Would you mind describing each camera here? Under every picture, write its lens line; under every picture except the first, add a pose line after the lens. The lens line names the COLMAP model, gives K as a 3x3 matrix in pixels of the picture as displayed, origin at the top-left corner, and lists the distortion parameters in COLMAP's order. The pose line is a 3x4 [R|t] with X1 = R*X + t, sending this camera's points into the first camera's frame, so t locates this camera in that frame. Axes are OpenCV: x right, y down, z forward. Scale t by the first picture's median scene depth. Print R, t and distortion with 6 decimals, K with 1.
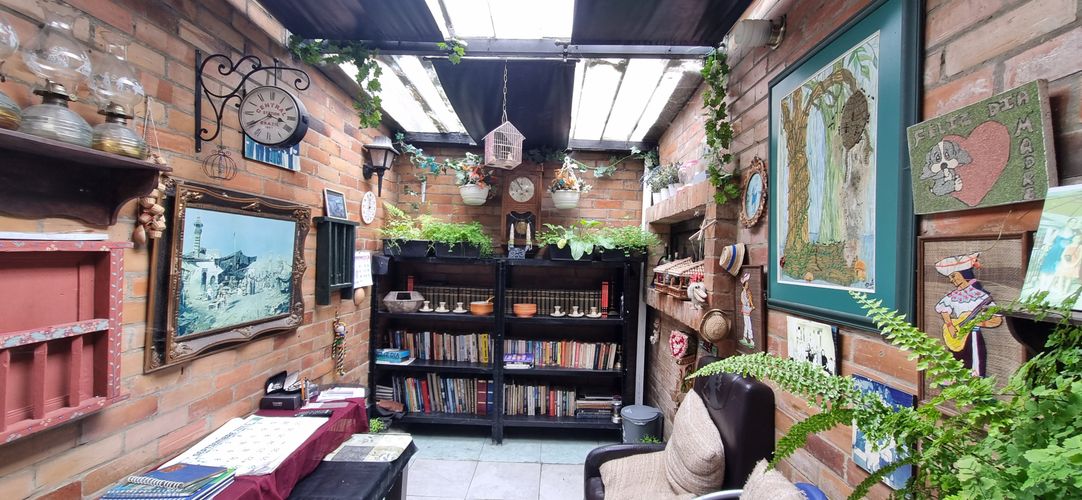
lens RADIAL K [[429.0, 0, 545.0], [0, 429.0, 253.7], [0, 0, 1]] dist [0.002985, -0.000608]
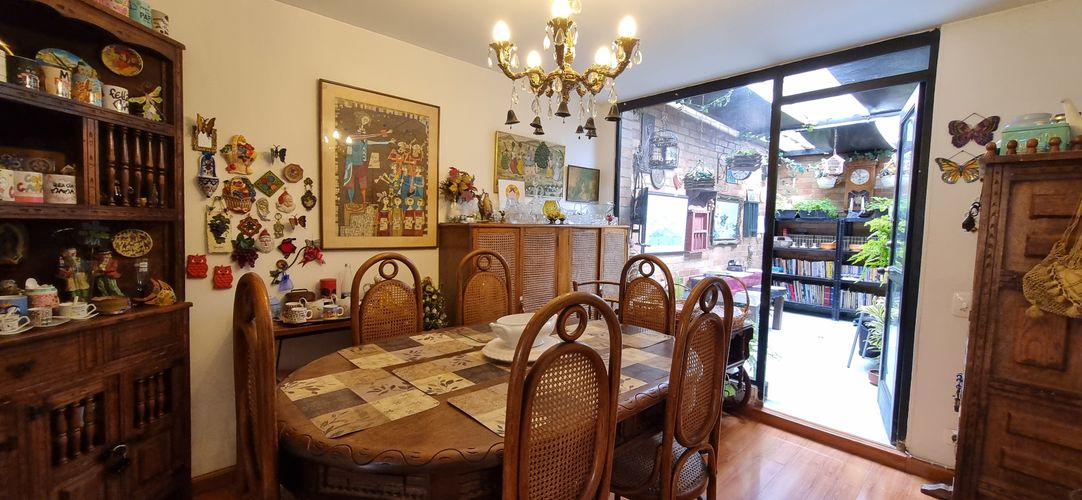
lens RADIAL K [[429.0, 0, 545.7], [0, 429.0, 252.6], [0, 0, 1]] dist [0.002985, -0.000608]
pose [[0.699190, 0.036775, -0.713989, 0.308235], [0.003173, 0.998507, 0.054537, 0.051463], [0.714929, -0.040397, 0.698029, -1.093437]]
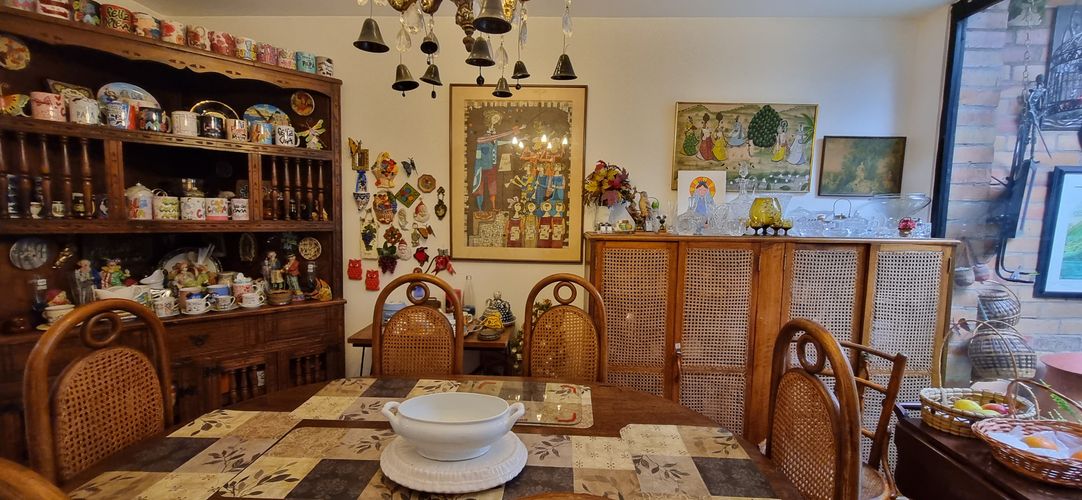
lens RADIAL K [[429.0, 0, 540.5], [0, 429.0, 252.2], [0, 0, 1]] dist [0.002985, -0.000608]
pose [[-0.008937, 0.062161, -0.998026, 0.241833], [-0.006480, 0.998041, 0.062220, 0.030646], [0.999939, 0.007023, -0.008517, -0.754720]]
